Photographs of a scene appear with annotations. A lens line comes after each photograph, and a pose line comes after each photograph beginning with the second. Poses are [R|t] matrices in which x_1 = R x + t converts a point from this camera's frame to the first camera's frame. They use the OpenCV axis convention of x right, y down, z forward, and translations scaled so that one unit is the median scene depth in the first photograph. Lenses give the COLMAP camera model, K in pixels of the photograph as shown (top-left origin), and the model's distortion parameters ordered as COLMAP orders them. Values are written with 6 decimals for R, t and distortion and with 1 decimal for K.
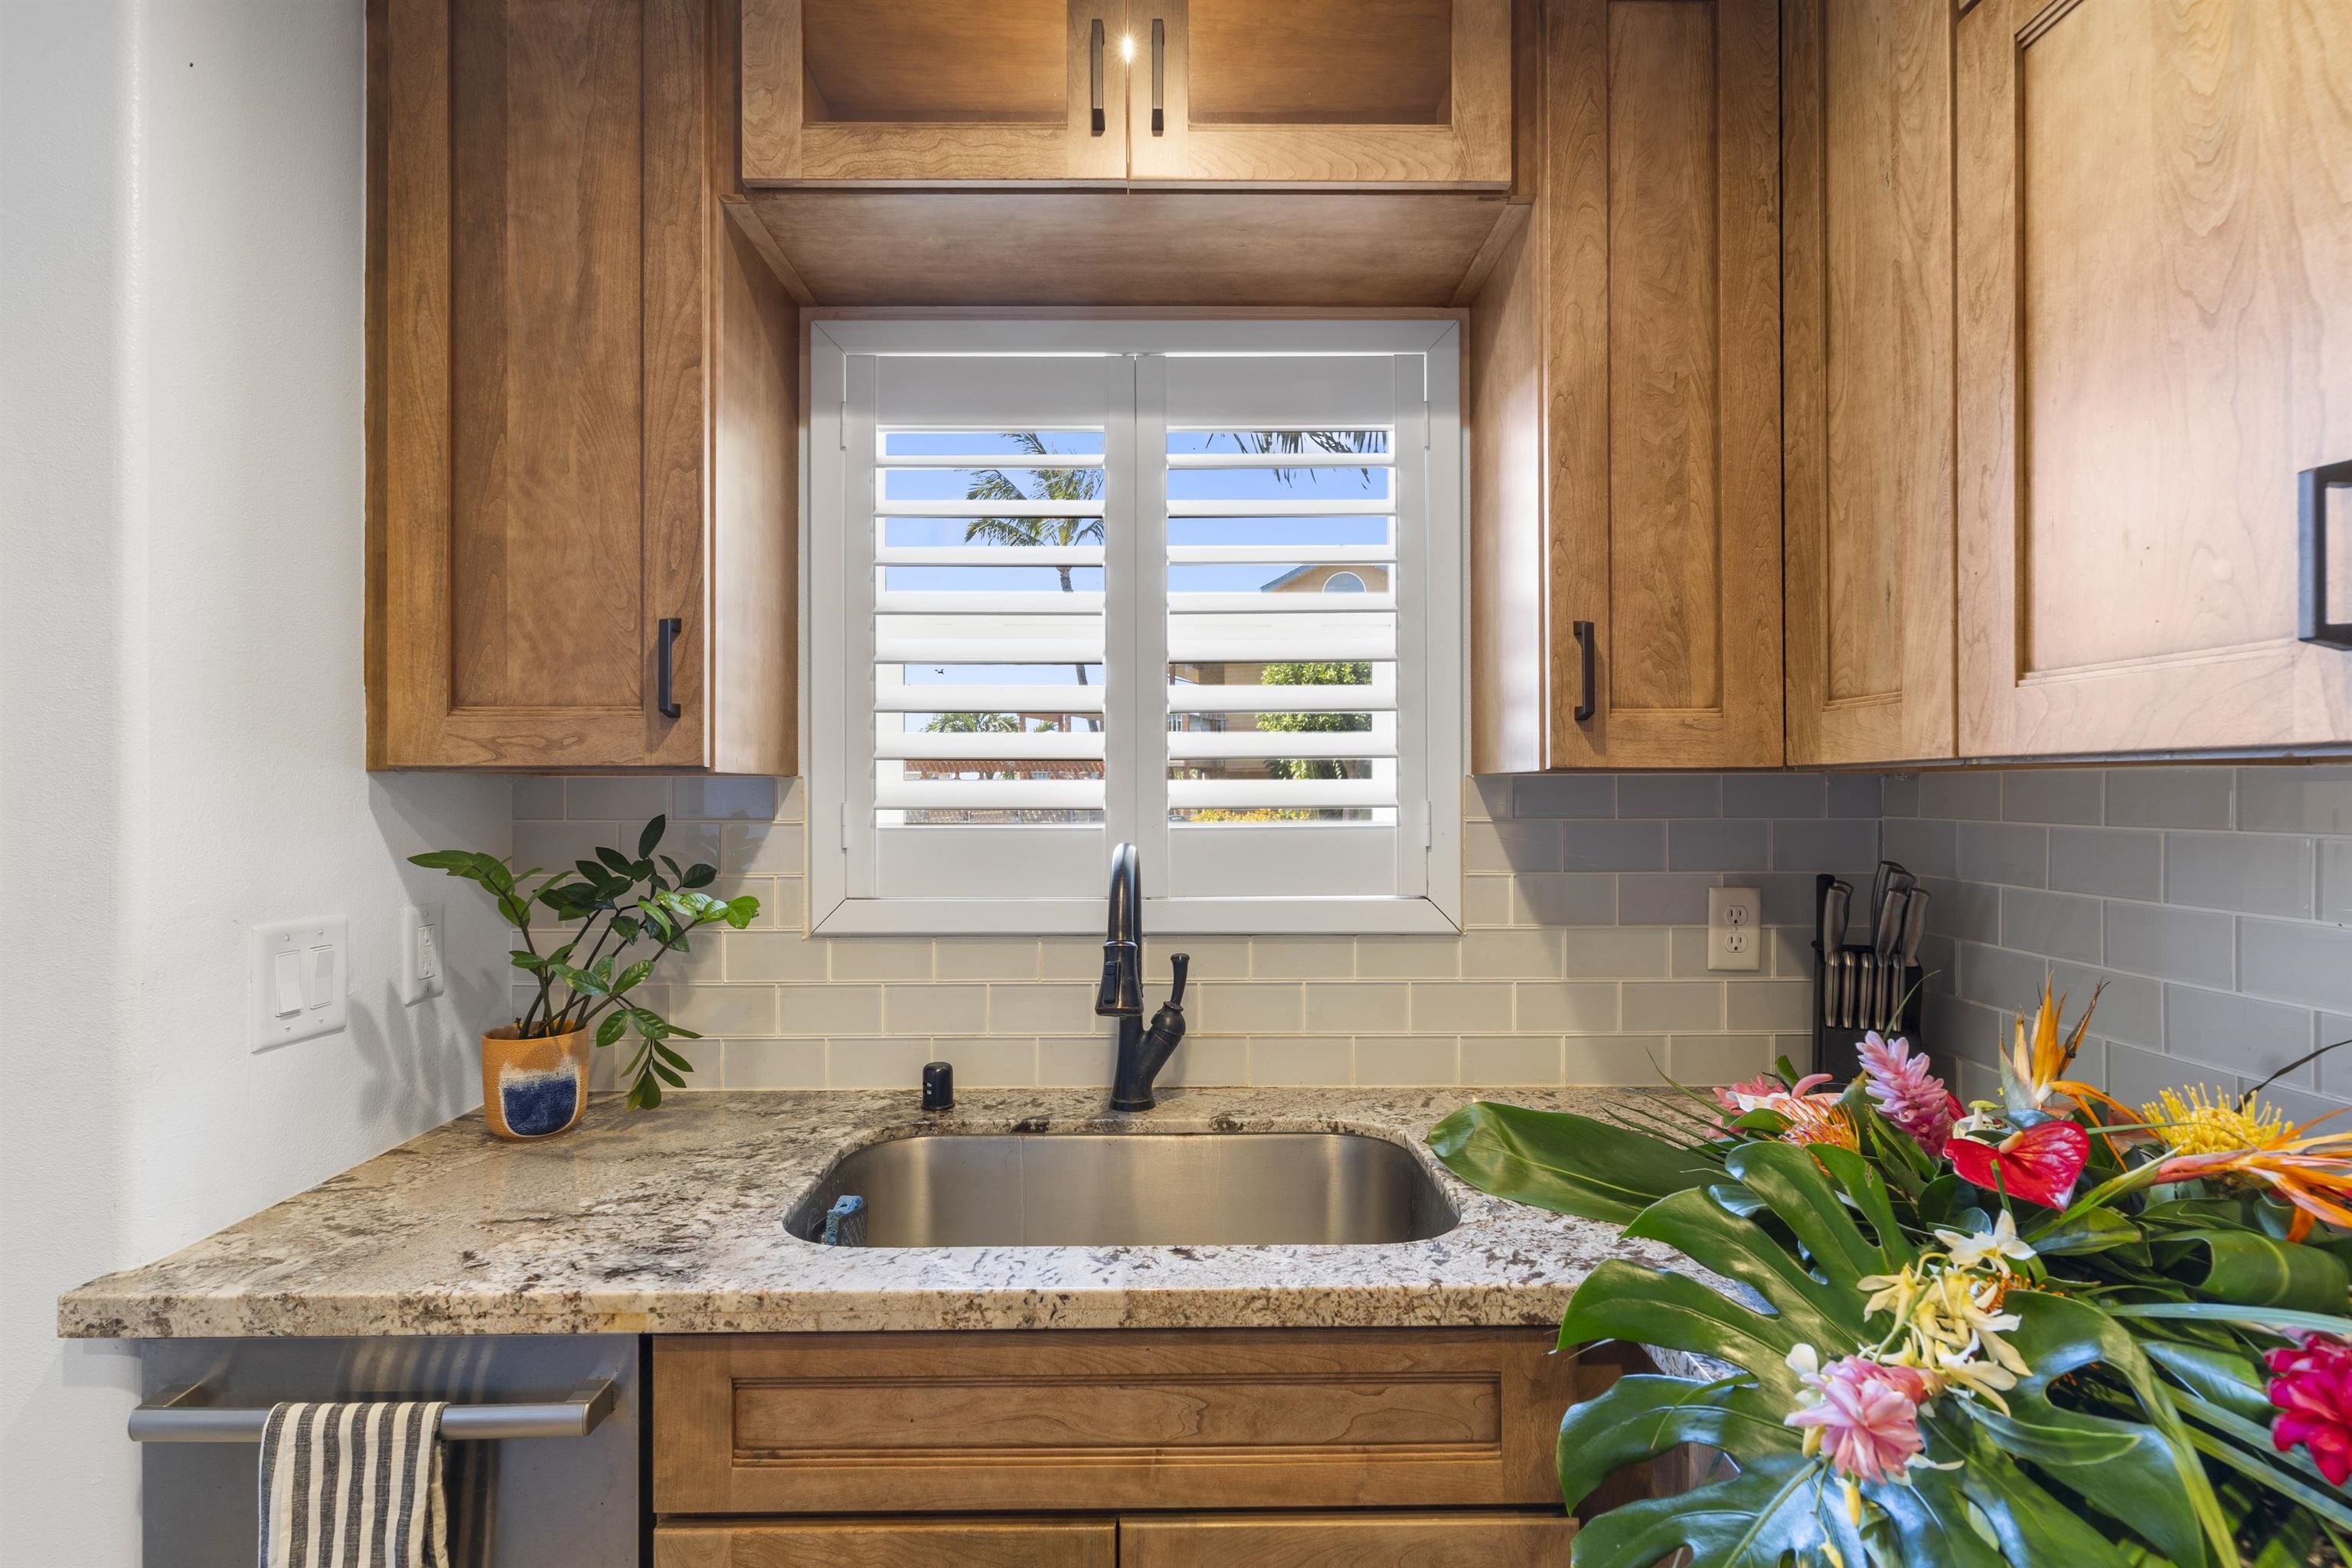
lens RADIAL K [[1121.1, 0, 1168.2], [0, 1121.1, 788.5], [0, 0, 1]] dist [0.000813, 0.000605]
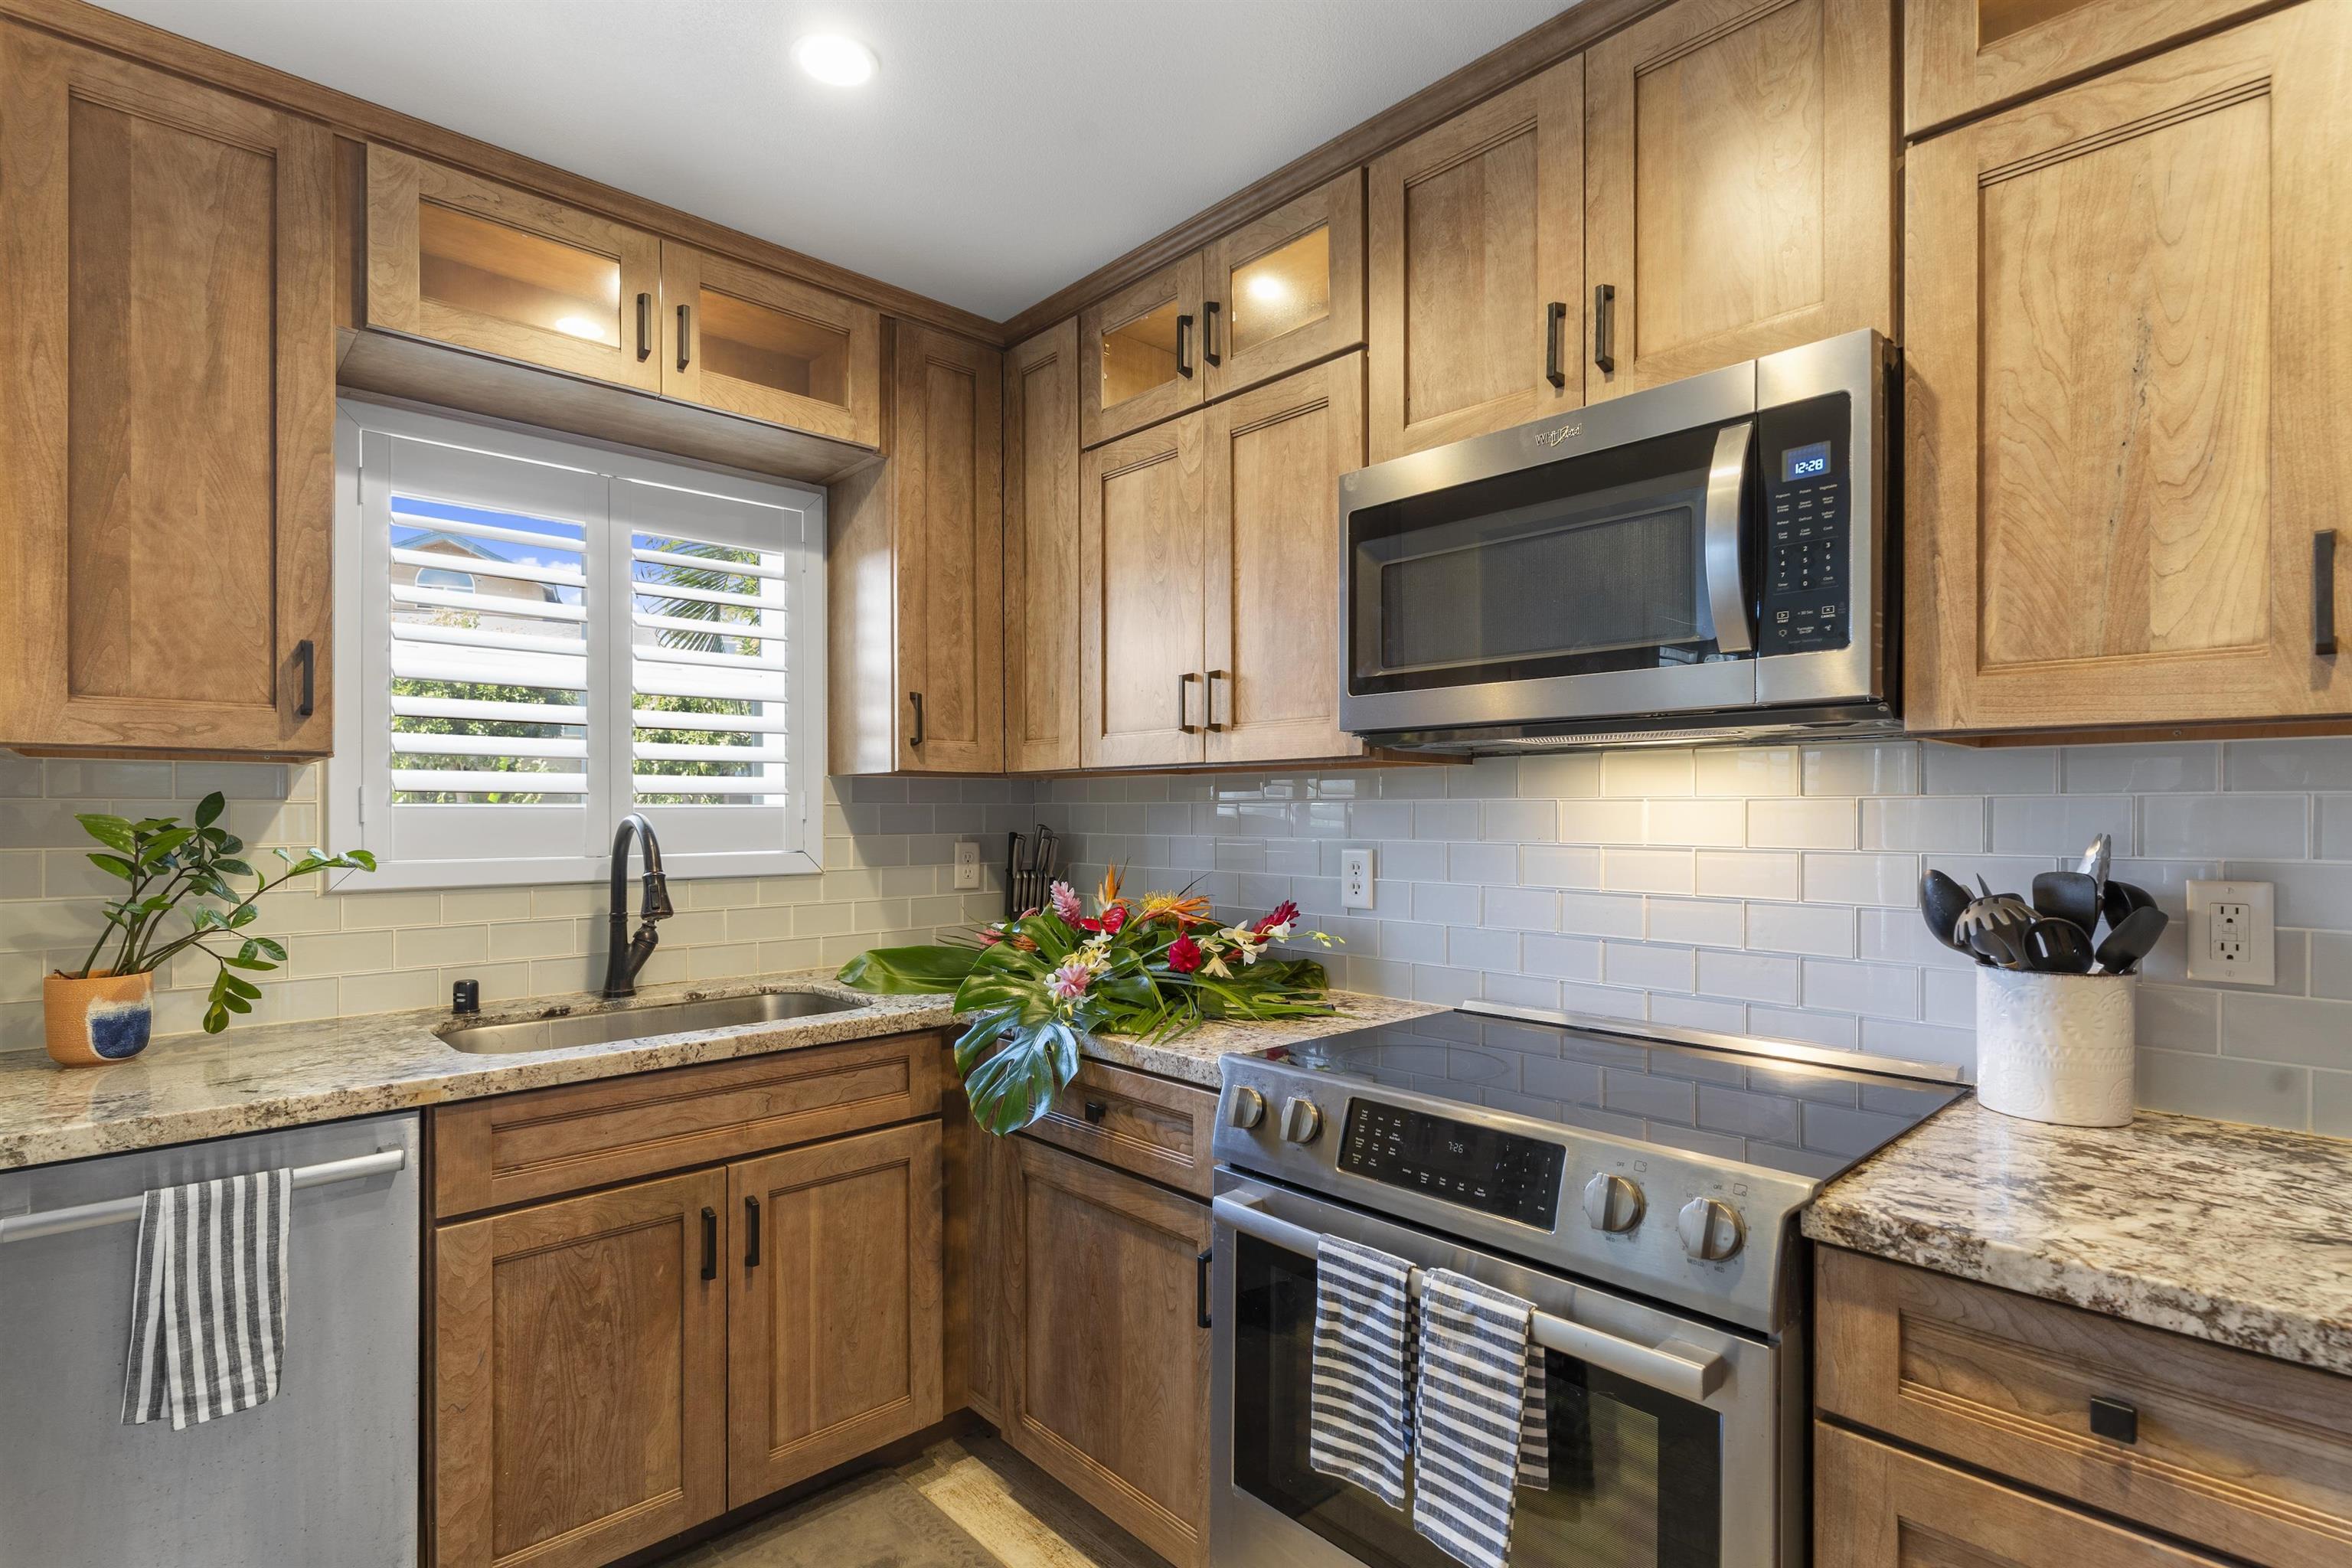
lens RADIAL K [[1129.9, 0, 1171.8], [0, 1129.9, 817.2], [0, 0, 1]] dist [0.000845, -0.000006]
pose [[0.734824, -0.001857, 0.678256, -0.592127], [-0.001331, 0.999990, 0.004180, 0.050577], [-0.678257, -0.003974, 0.734814, -0.674581]]
